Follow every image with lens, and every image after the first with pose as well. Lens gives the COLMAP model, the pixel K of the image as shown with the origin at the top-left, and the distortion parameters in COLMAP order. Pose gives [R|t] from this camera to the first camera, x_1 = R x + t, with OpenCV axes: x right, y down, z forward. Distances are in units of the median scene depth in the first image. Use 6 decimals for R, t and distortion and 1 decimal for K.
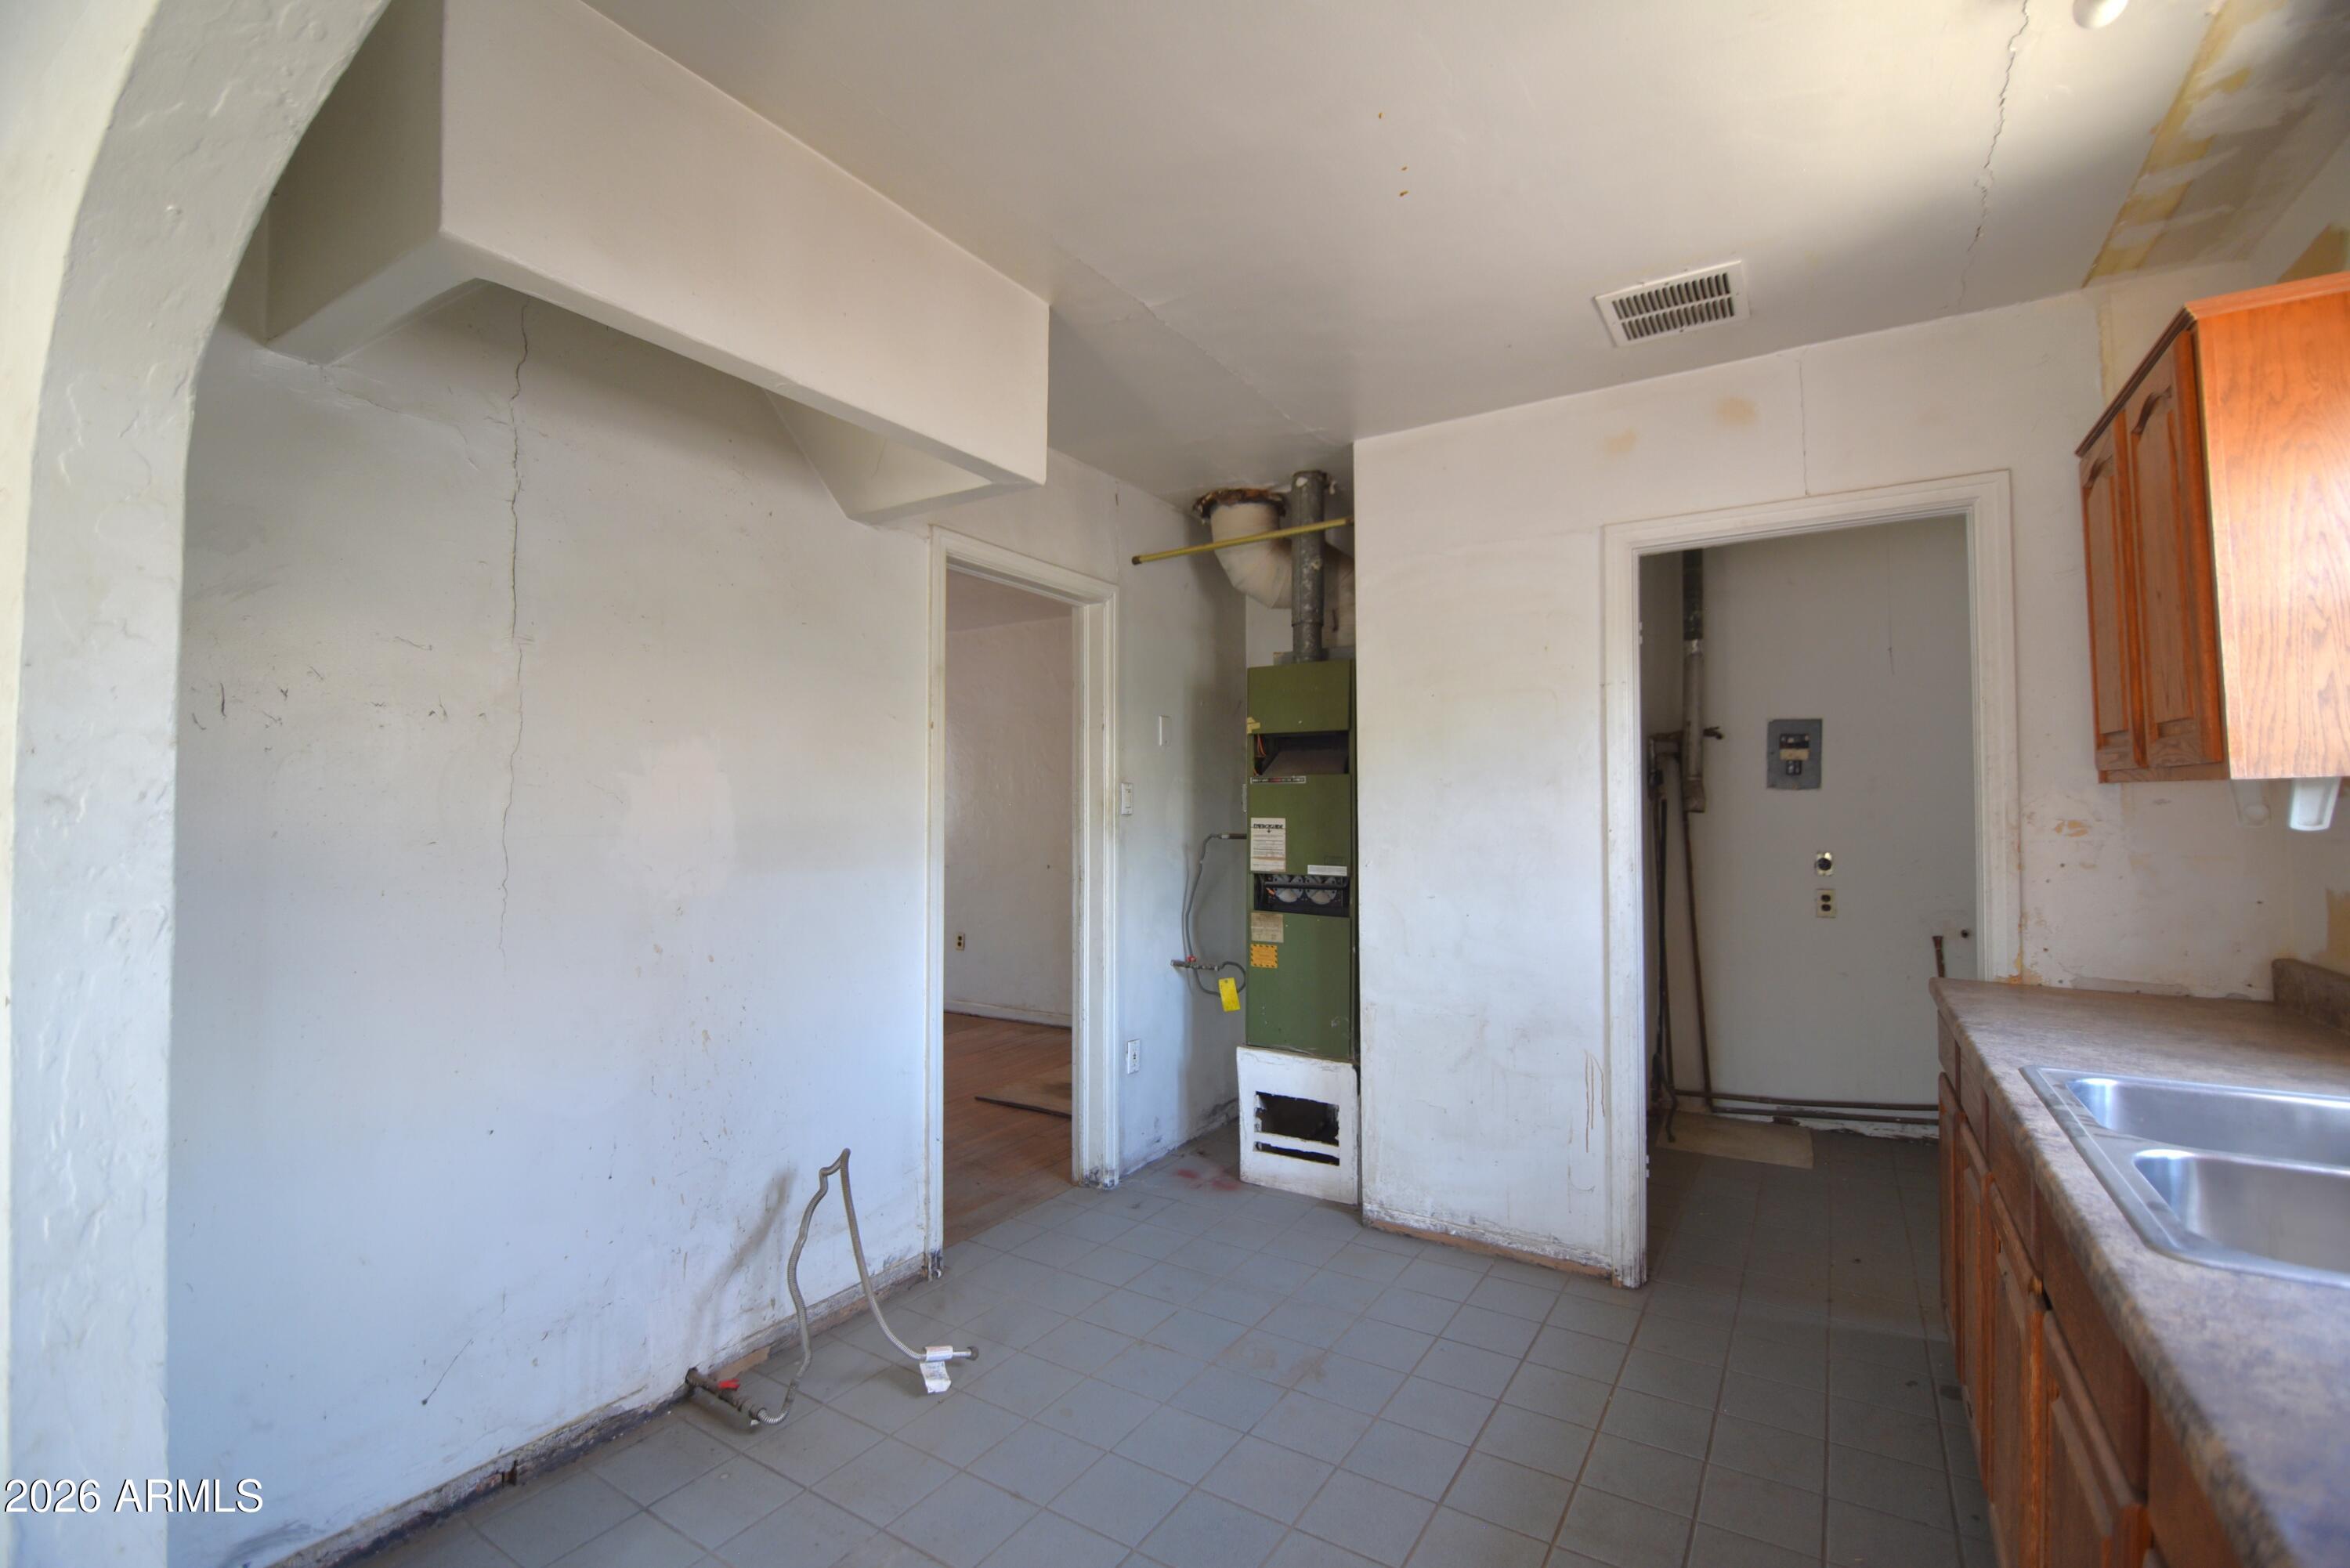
lens RADIAL K [[1035.8, 0, 1163.4], [0, 1035.8, 774.3], [0, 0, 1]] dist [-0.009514, -0.007227]
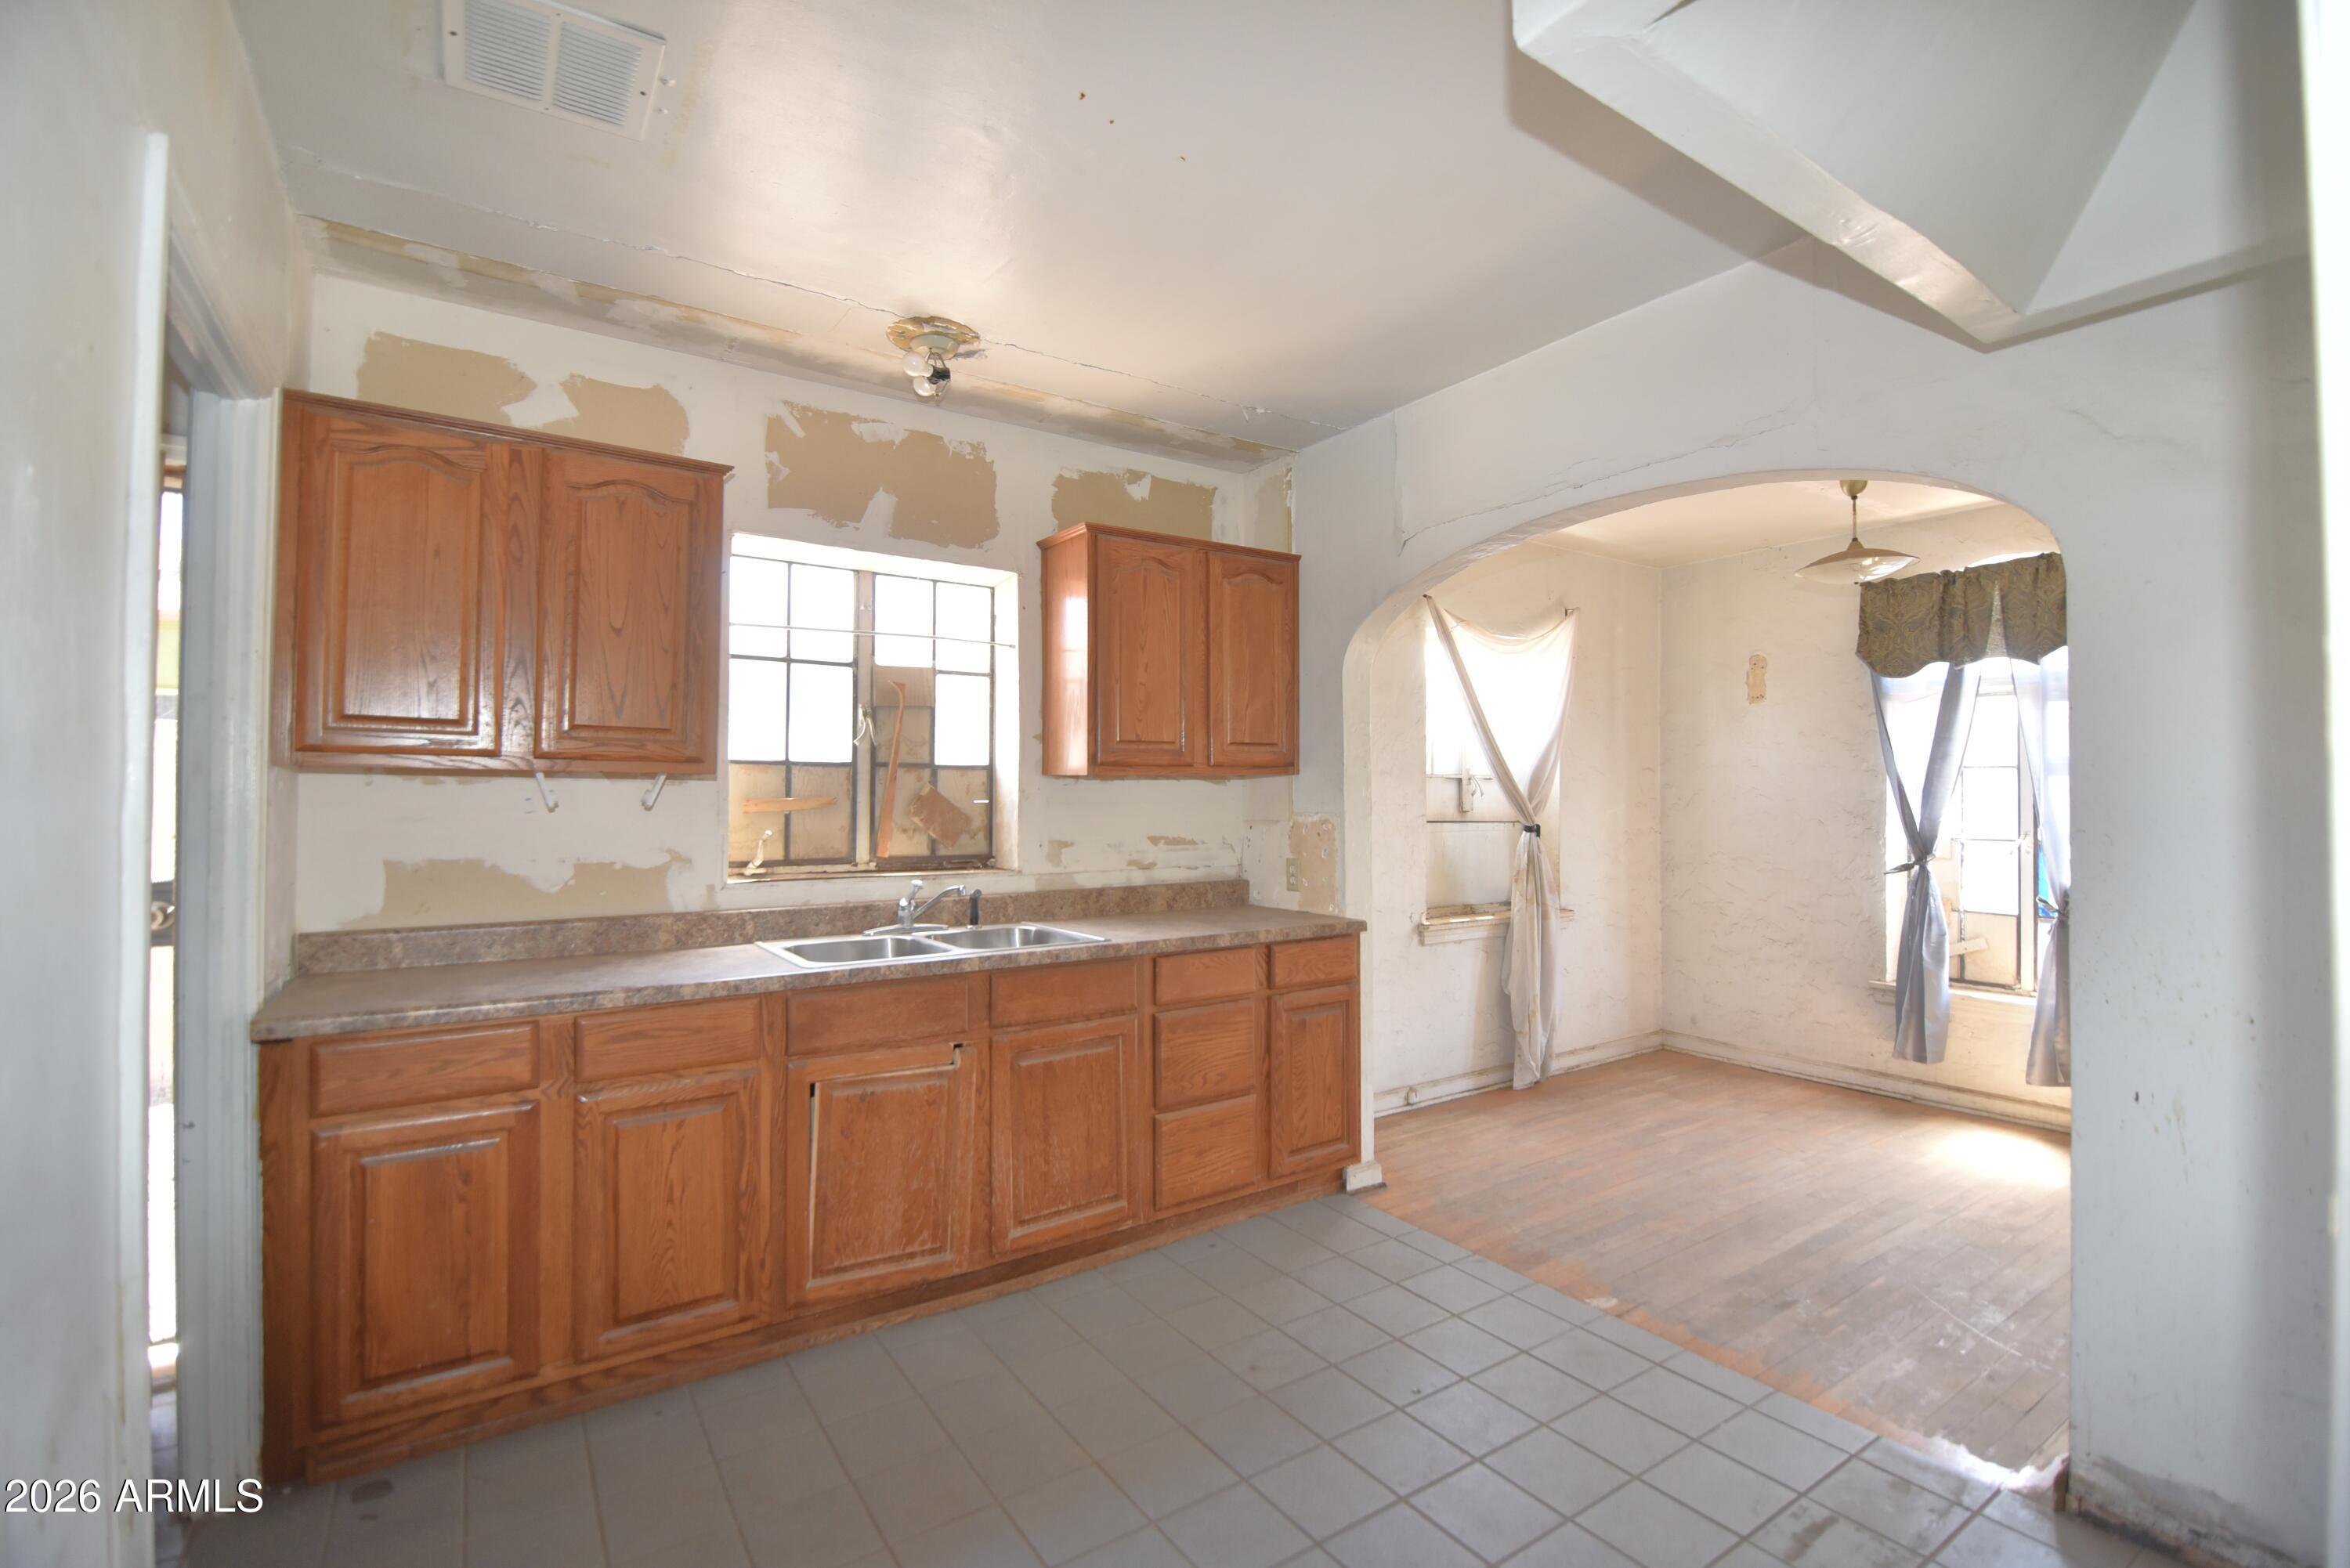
lens RADIAL K [[1035.8, 0, 1164.6], [0, 1035.8, 774.8], [0, 0, 1]] dist [-0.009514, -0.007227]
pose [[-0.918417, 0.010156, 0.395482, -0.097334], [-0.010524, 0.998689, -0.050086, 0.034589], [-0.395473, -0.050162, -0.917107, 0.969358]]
